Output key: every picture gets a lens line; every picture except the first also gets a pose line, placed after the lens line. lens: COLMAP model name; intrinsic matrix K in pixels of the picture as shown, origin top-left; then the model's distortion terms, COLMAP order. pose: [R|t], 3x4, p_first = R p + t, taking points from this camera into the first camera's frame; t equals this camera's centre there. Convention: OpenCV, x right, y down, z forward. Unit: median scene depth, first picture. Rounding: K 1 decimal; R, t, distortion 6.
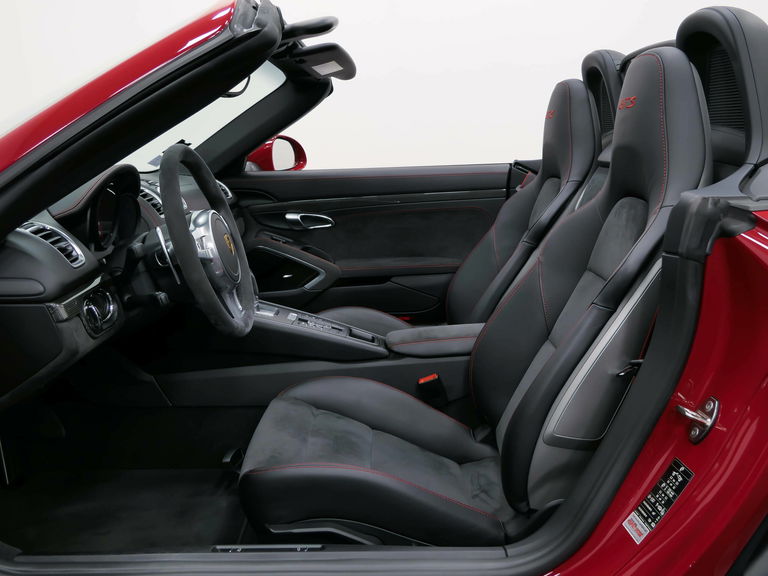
lens RADIAL K [[737.7, 0, 383.0], [0, 737.7, 288.9], [0, 0, 1]] dist [0.006187, 0.000000]
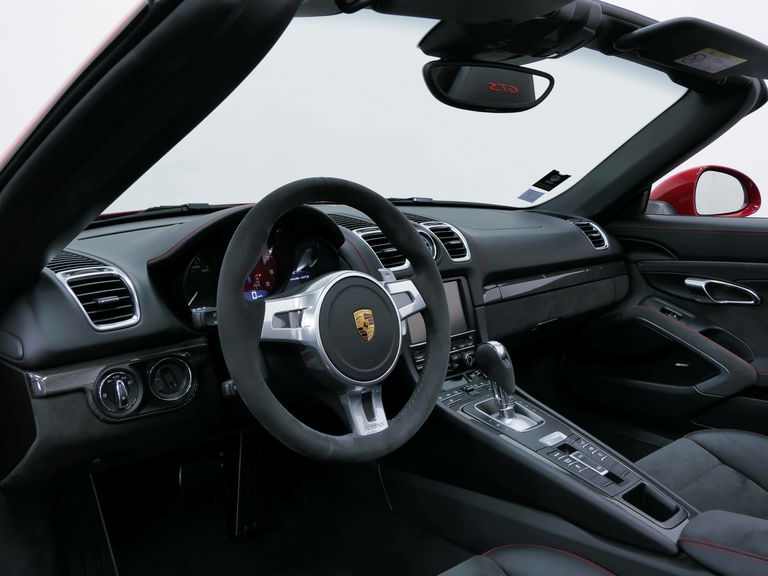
lens RADIAL K [[737.7, 0, 384.5], [0, 737.7, 286.1], [0, 0, 1]] dist [0.006187, 0.000000]
pose [[0.708423, 0.119944, -0.695521, 0.152519], [-0.151601, 0.988312, 0.016023, -0.061384], [0.689314, 0.094091, 0.718327, 0.300657]]
